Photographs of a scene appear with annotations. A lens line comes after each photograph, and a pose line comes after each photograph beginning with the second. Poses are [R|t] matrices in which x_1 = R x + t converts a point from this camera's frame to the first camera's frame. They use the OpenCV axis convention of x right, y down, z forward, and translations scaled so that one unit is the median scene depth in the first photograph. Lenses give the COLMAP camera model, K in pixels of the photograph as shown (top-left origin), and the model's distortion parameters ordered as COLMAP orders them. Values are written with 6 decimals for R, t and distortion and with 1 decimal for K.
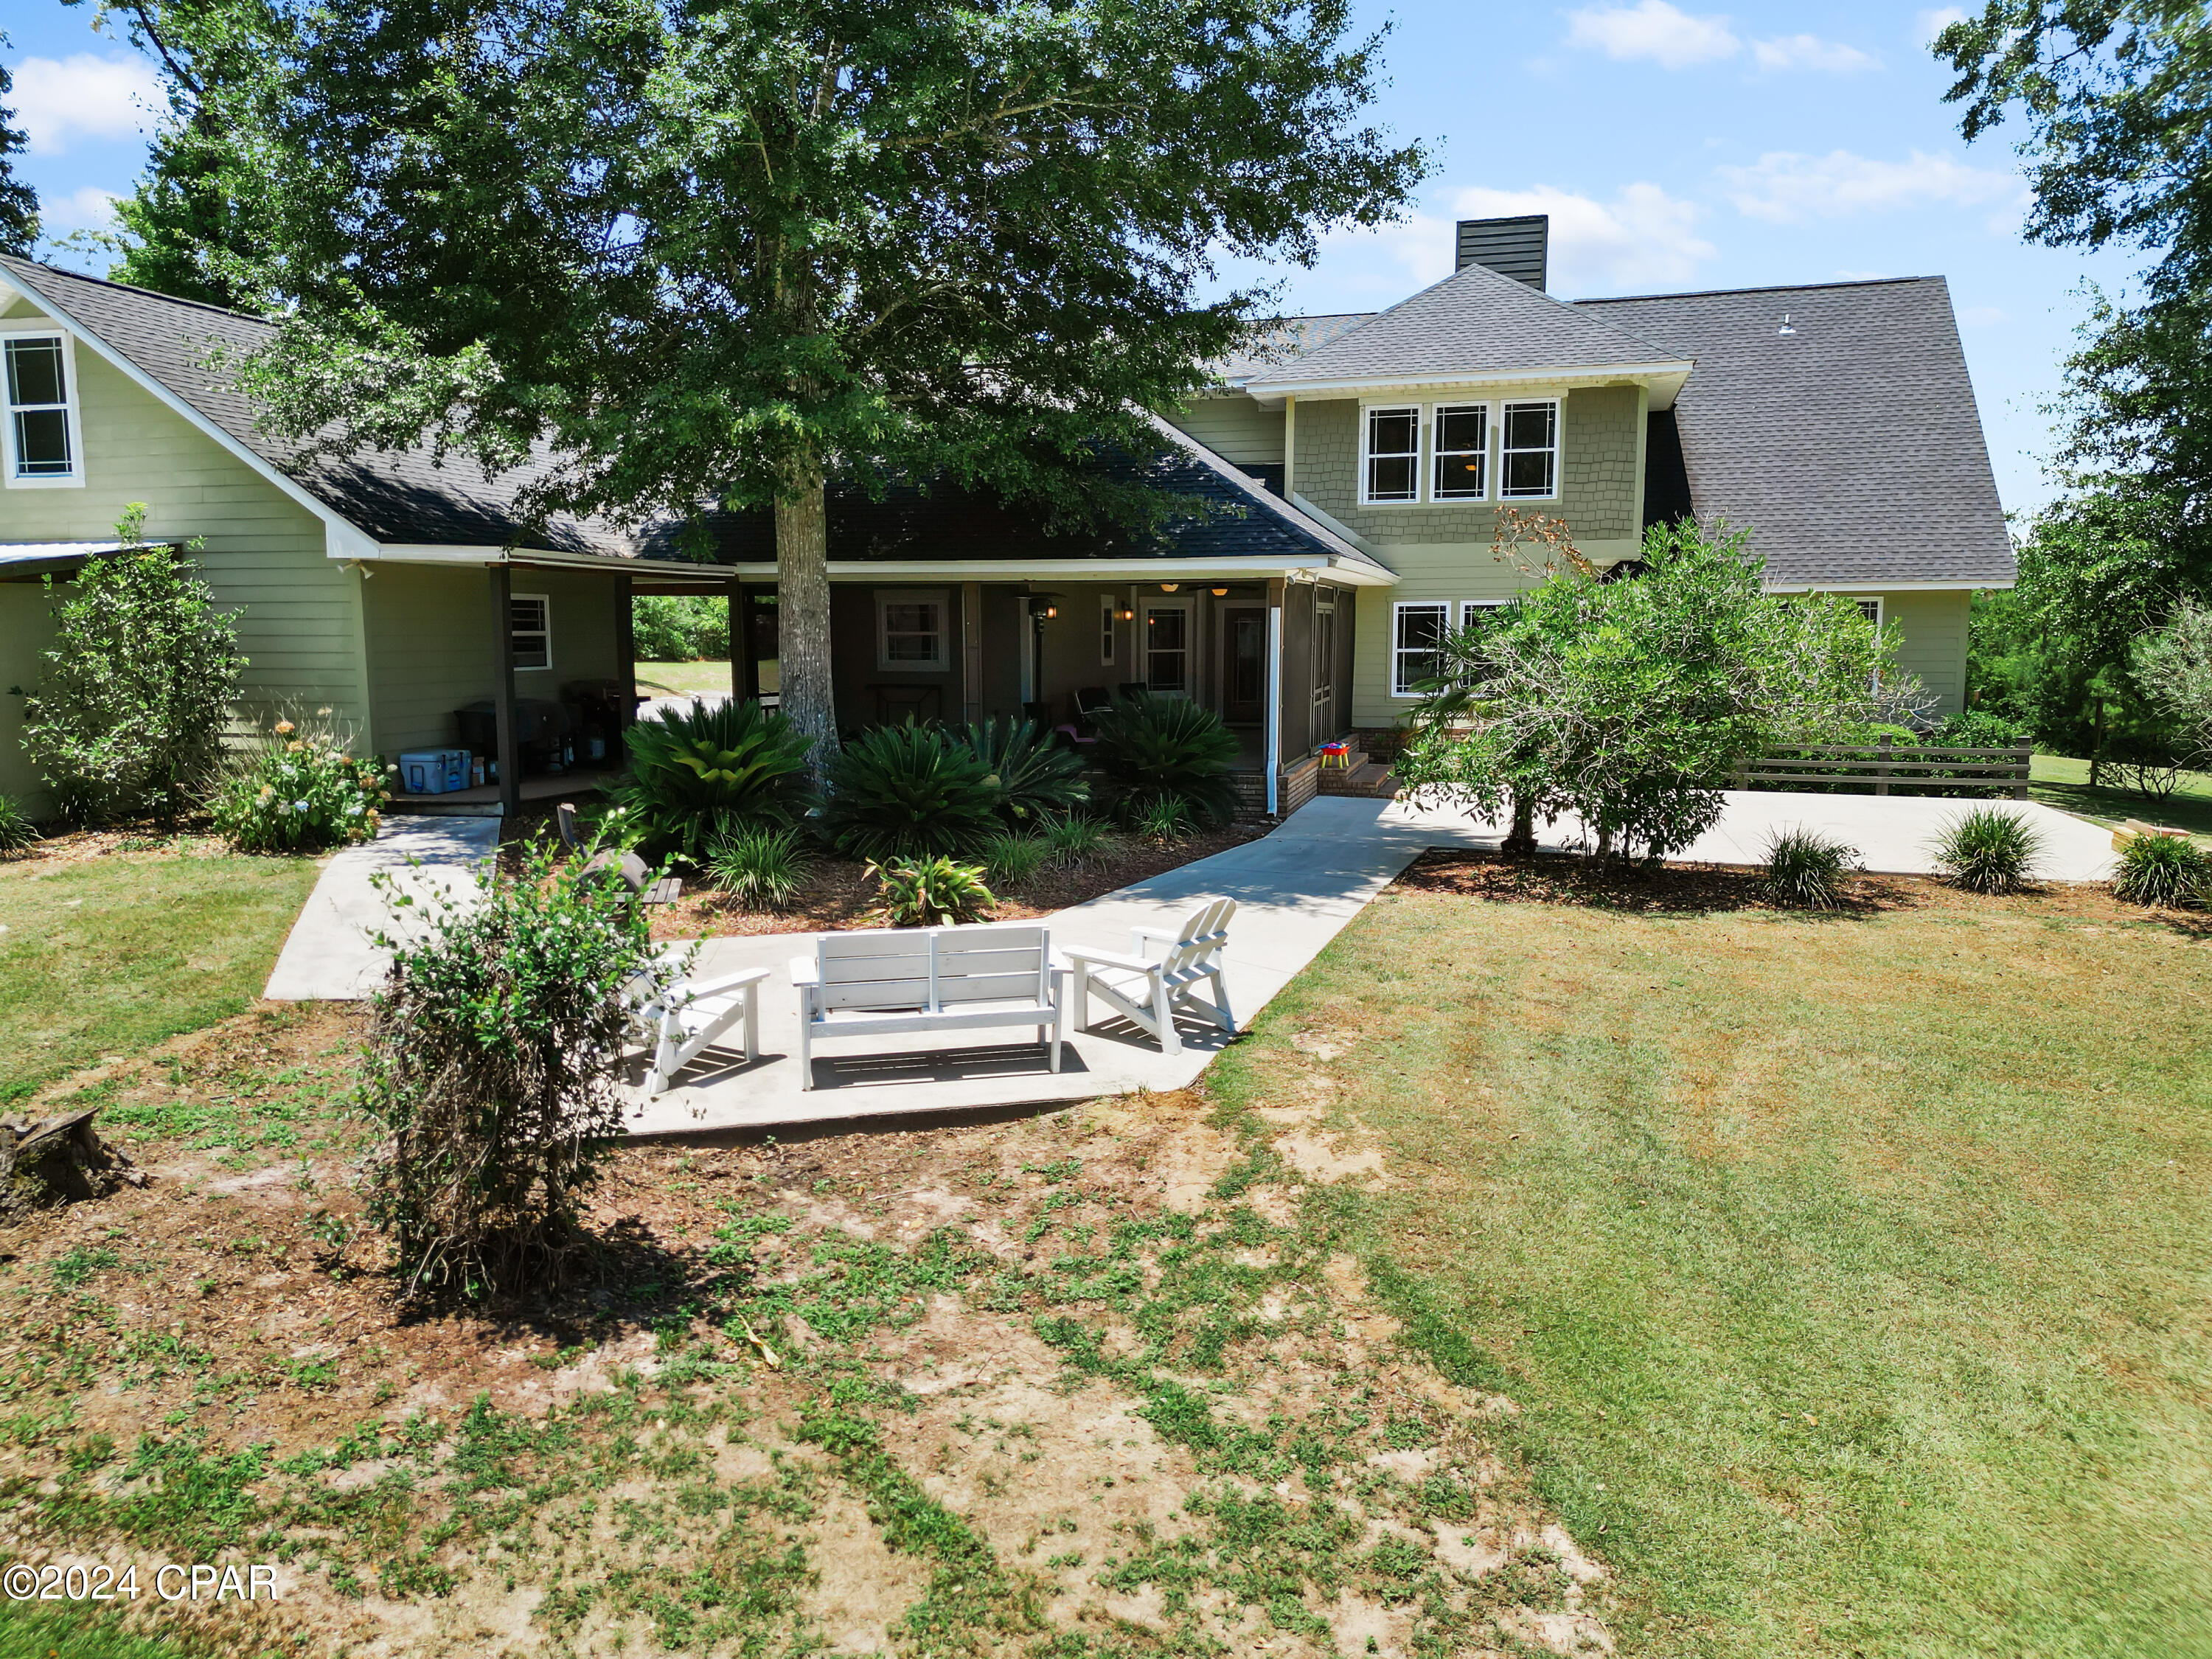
lens RADIAL K [[1559.7, 0, 1109.2], [0, 1559.7, 829.5], [0, 0, 1]] dist [0.012638, -0.018639]
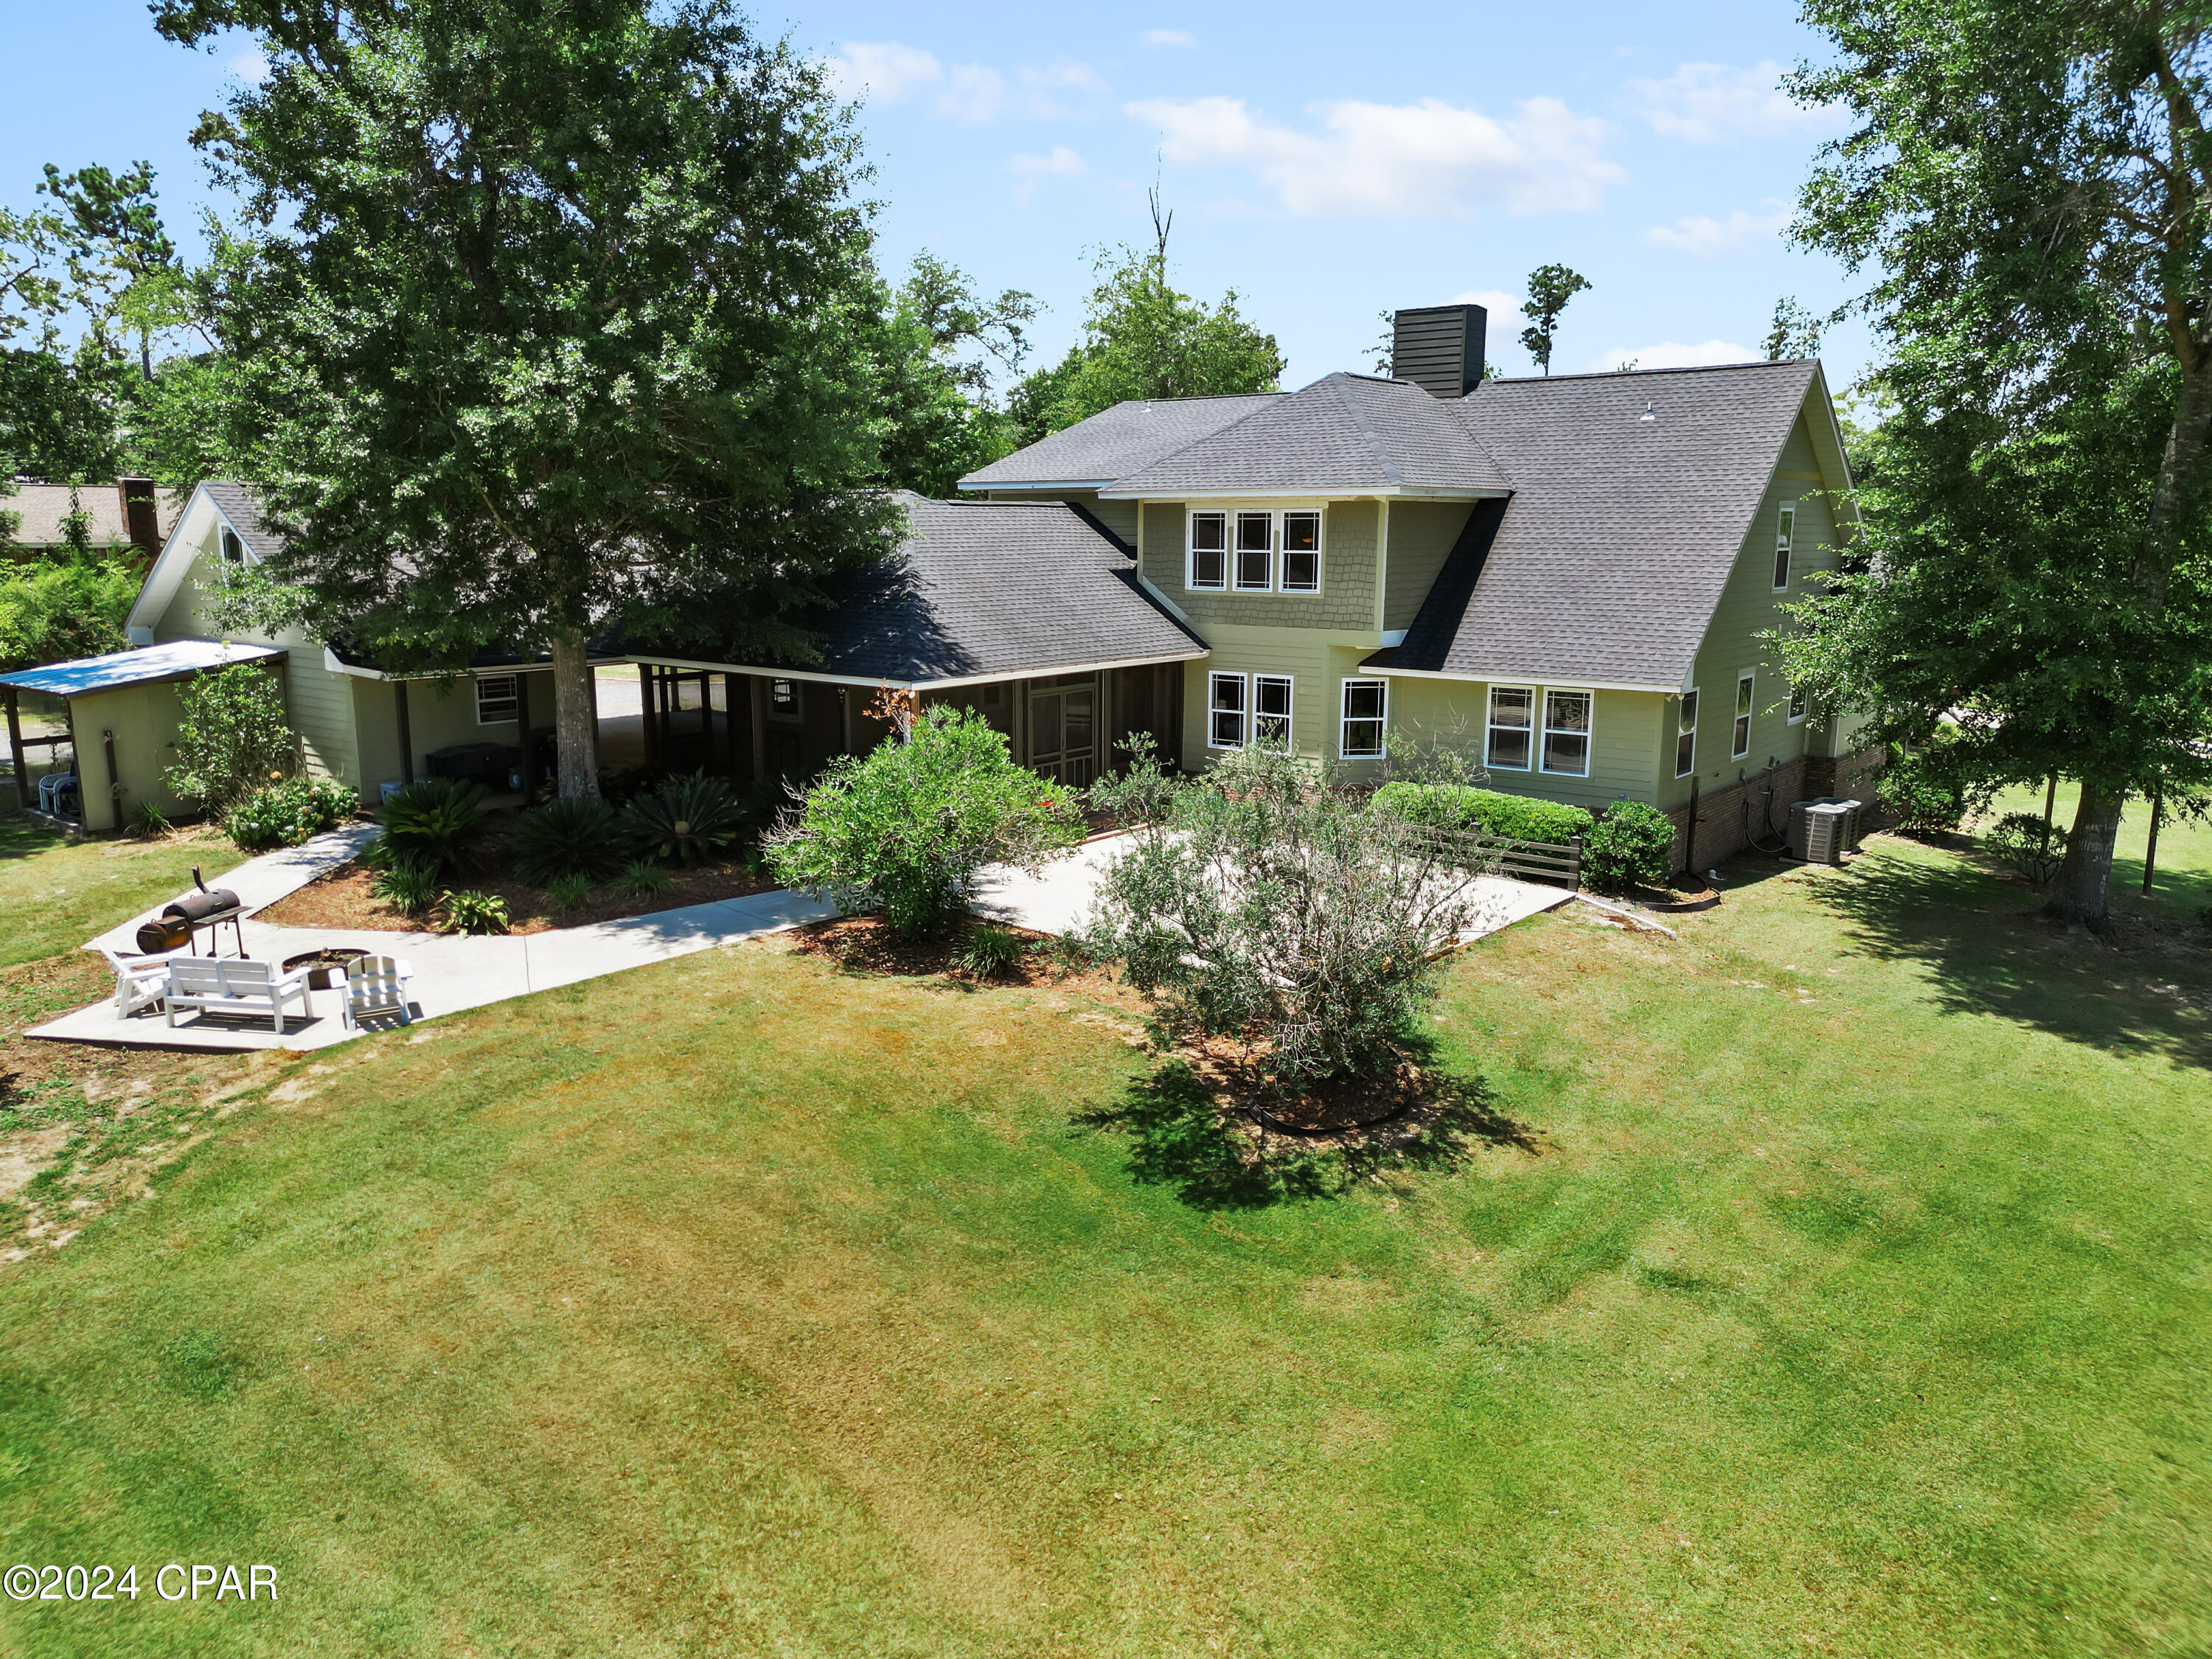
lens RADIAL K [[1559.7, 0, 1098.2], [0, 1559.7, 830.7], [0, 0, 1]] dist [0.012638, -0.018639]
pose [[0.923889, 0.081578, -0.373865, 1.087356], [-0.057581, 0.995525, 0.074934, -0.207389], [0.378304, -0.047703, 0.924451, -0.301890]]
